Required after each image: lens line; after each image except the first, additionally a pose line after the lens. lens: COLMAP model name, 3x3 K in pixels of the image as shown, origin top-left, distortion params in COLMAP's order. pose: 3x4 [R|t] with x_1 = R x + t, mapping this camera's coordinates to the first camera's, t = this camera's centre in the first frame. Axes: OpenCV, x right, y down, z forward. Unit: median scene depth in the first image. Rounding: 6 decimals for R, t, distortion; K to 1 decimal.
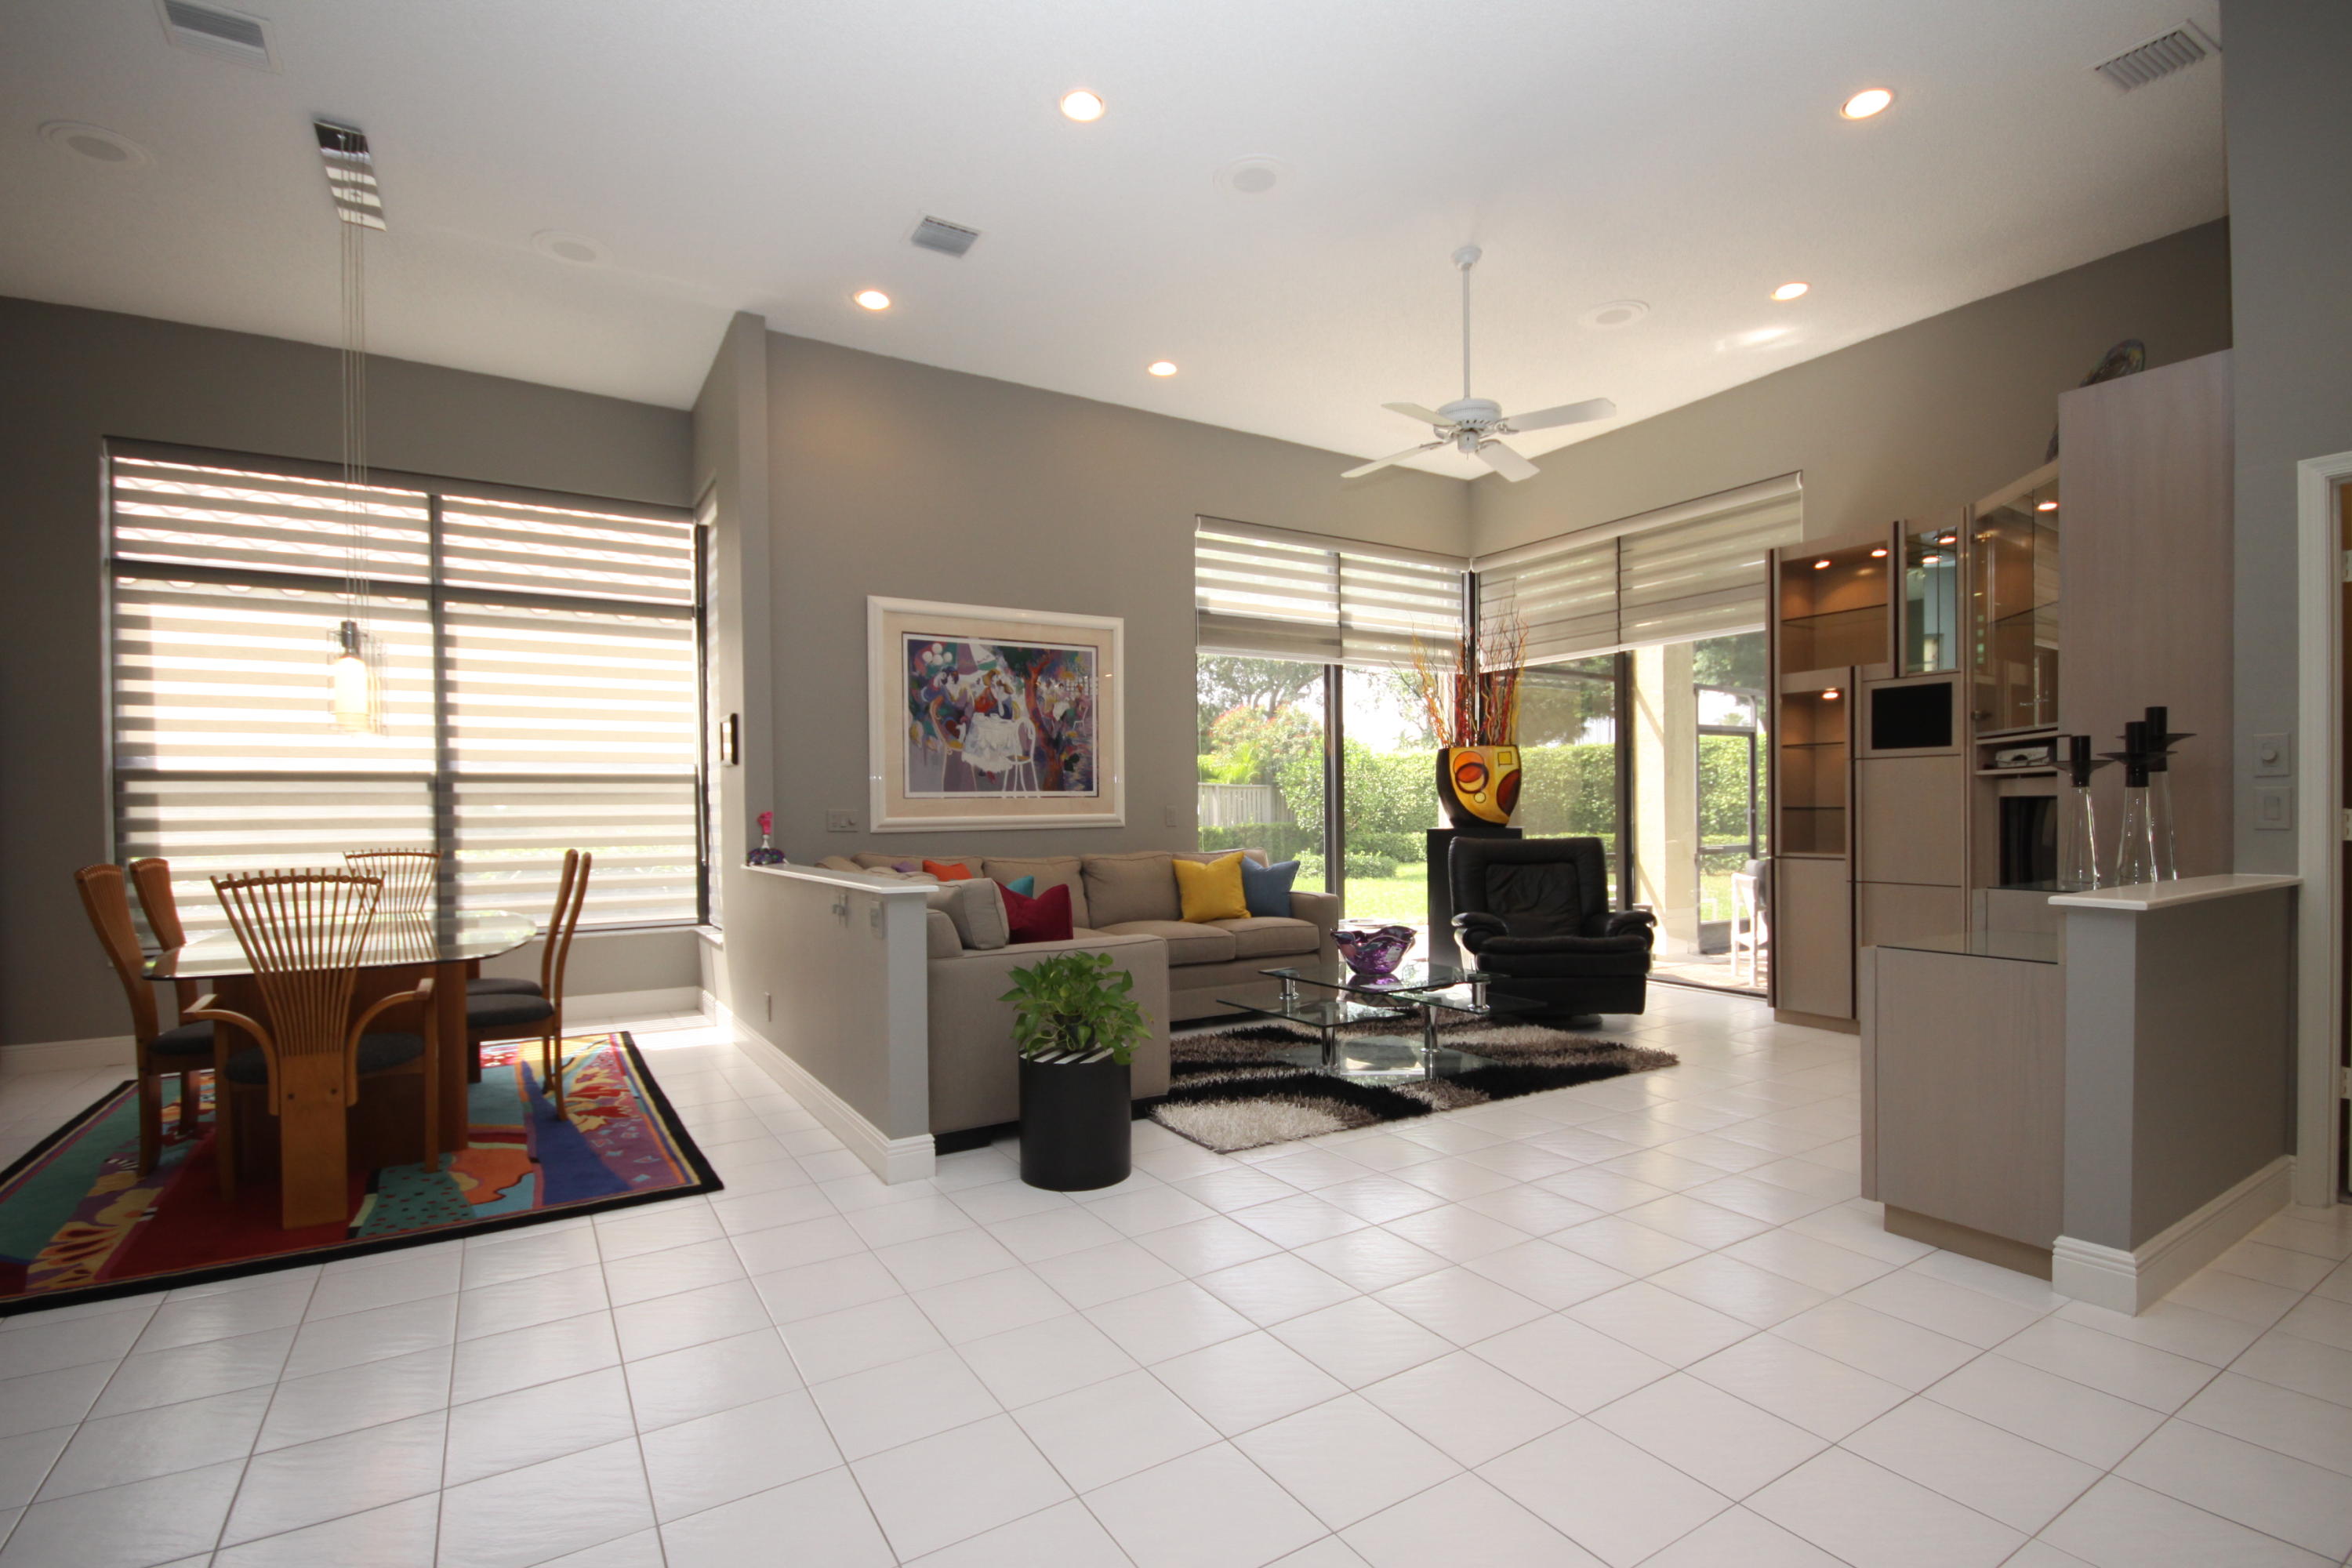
lens RADIAL K [[1083.2, 0, 1186.4], [0, 1083.2, 821.2], [0, 0, 1]] dist [0.004508, -0.005556]
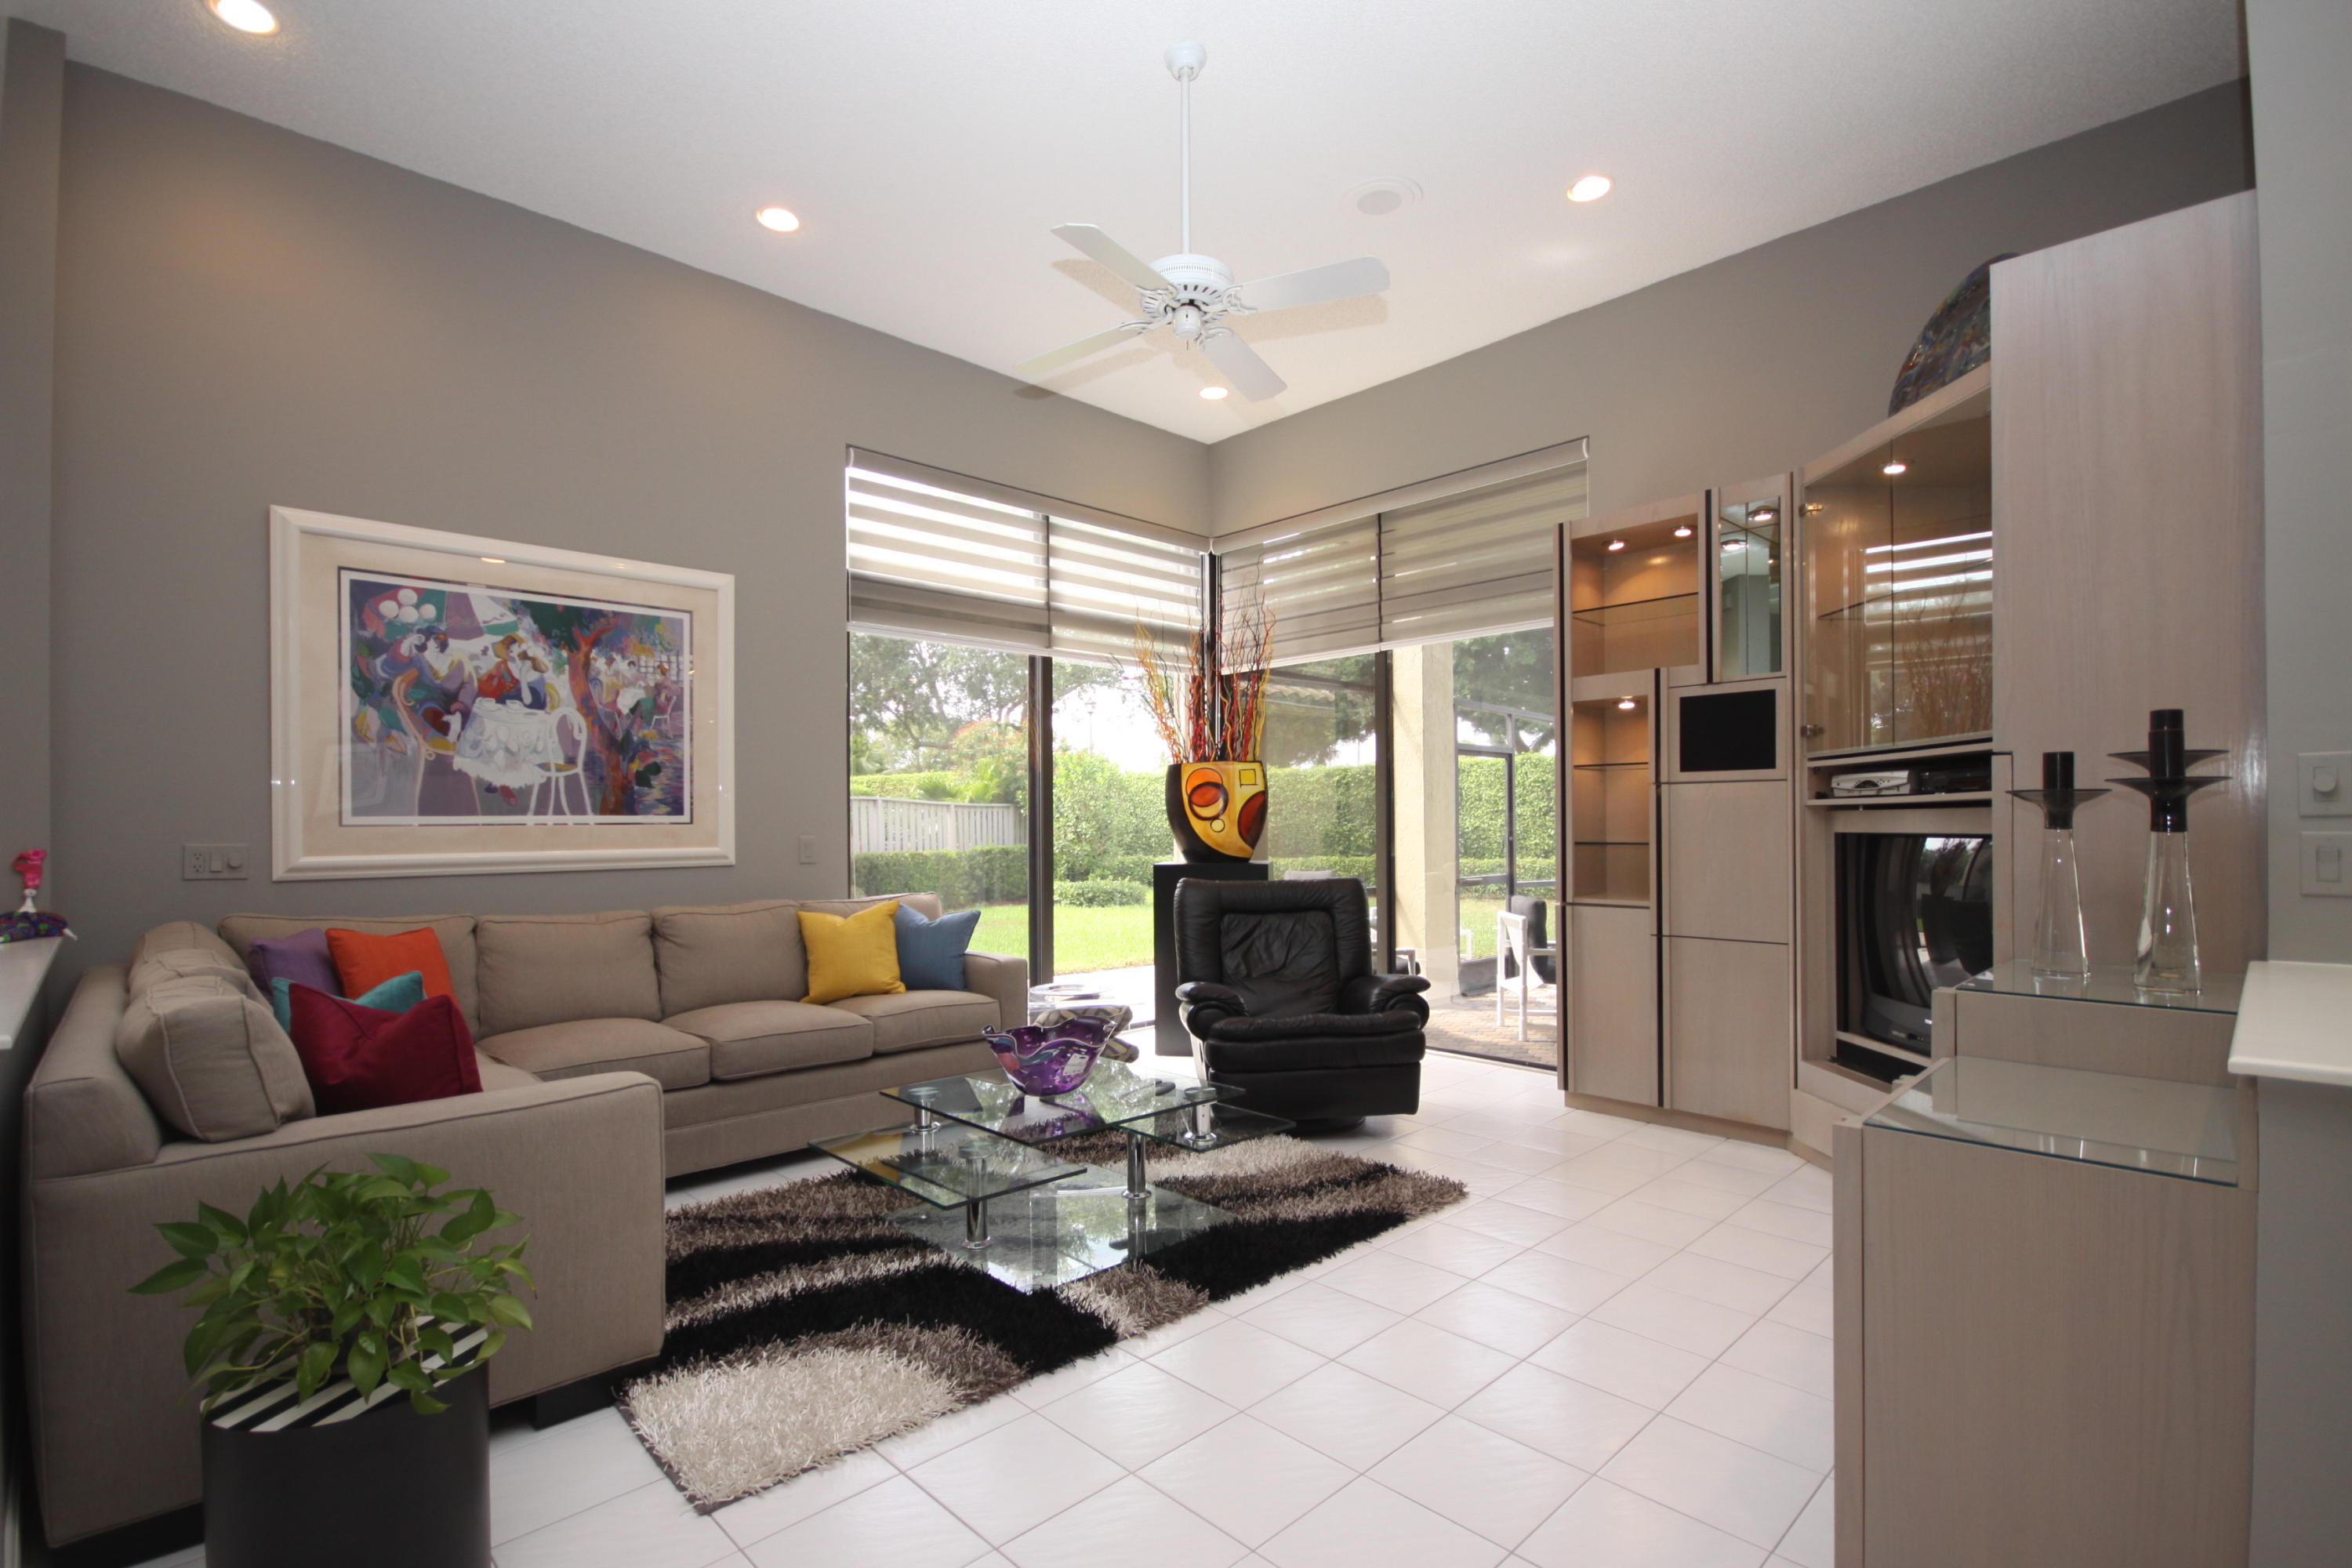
lens RADIAL K [[1083.2, 0, 1180.3], [0, 1083.2, 820.9], [0, 0, 1]] dist [0.004508, -0.005556]
pose [[0.977920, 0.005029, 0.208918, 0.095049], [-0.001547, 0.999857, -0.016828, -0.014624], [-0.208973, 0.016134, 0.977788, 0.276185]]
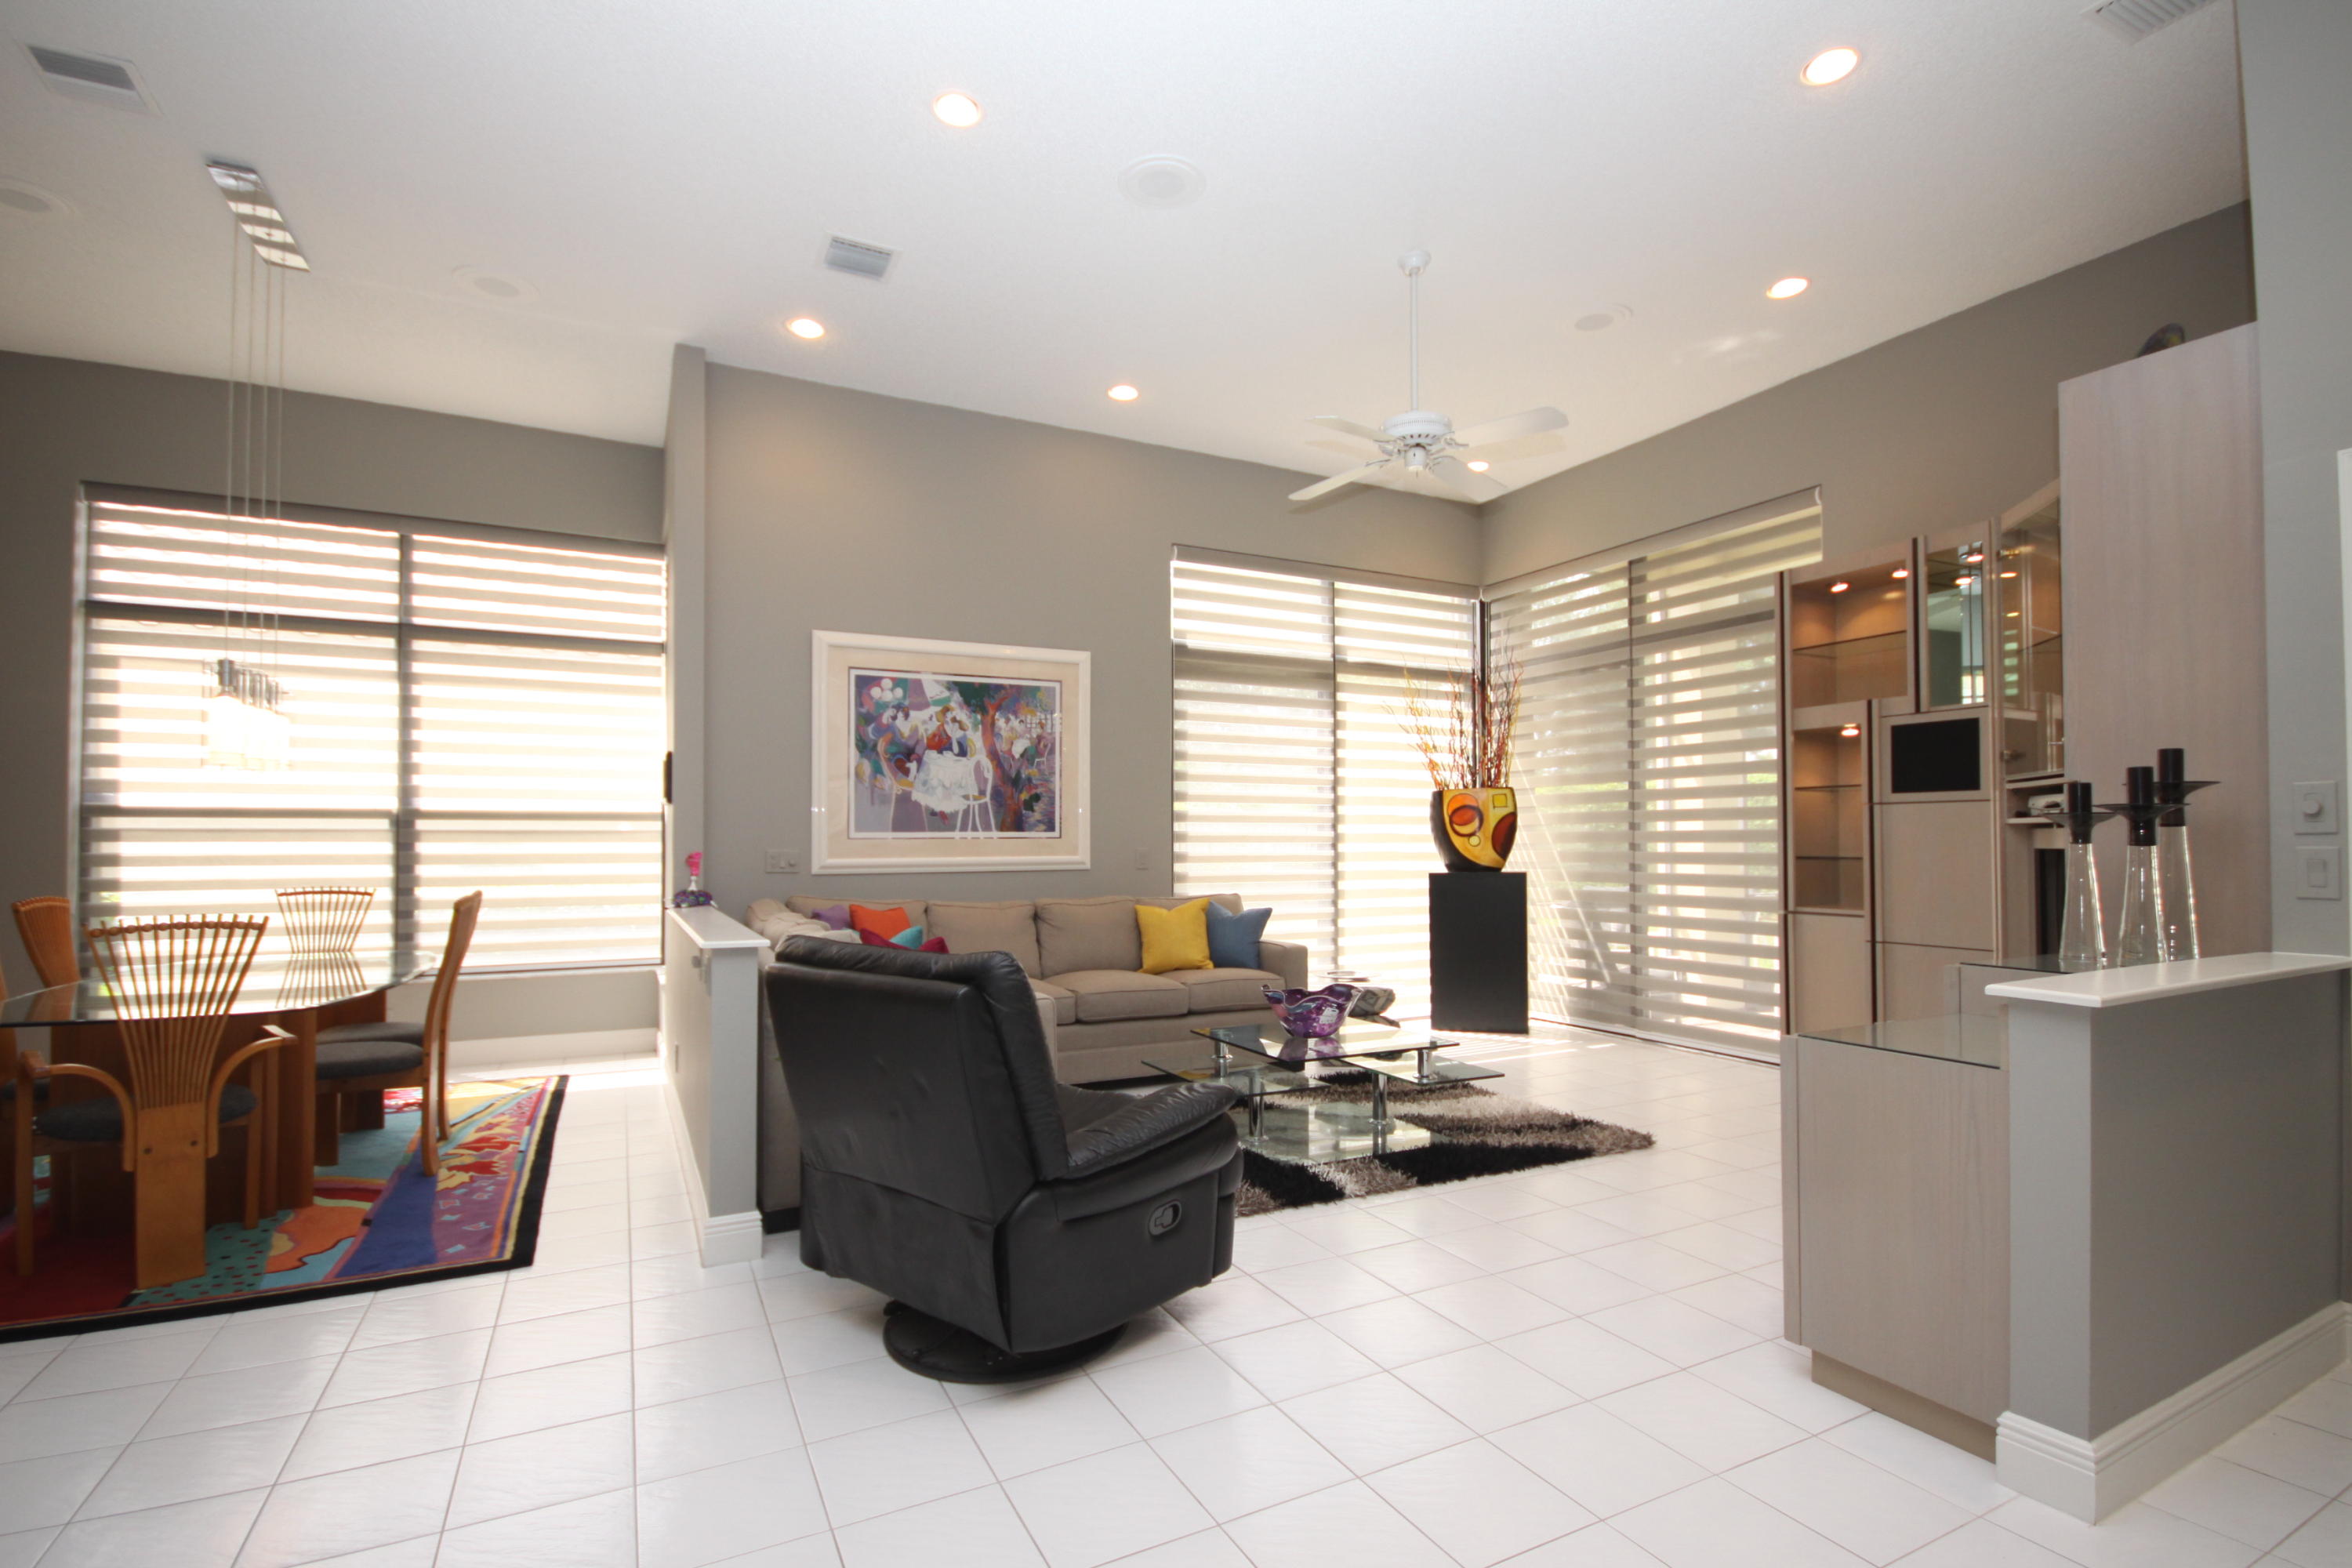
lens RADIAL K [[1083.2, 0, 1184.6], [0, 1083.2, 821.5], [0, 0, 1]] dist [0.004508, -0.005556]
pose [[0.996642, 0.006458, -0.081631, 0.120720], [-0.008950, 0.999504, -0.030202, -0.010334], [0.081395, 0.030831, 0.996205, 0.064078]]
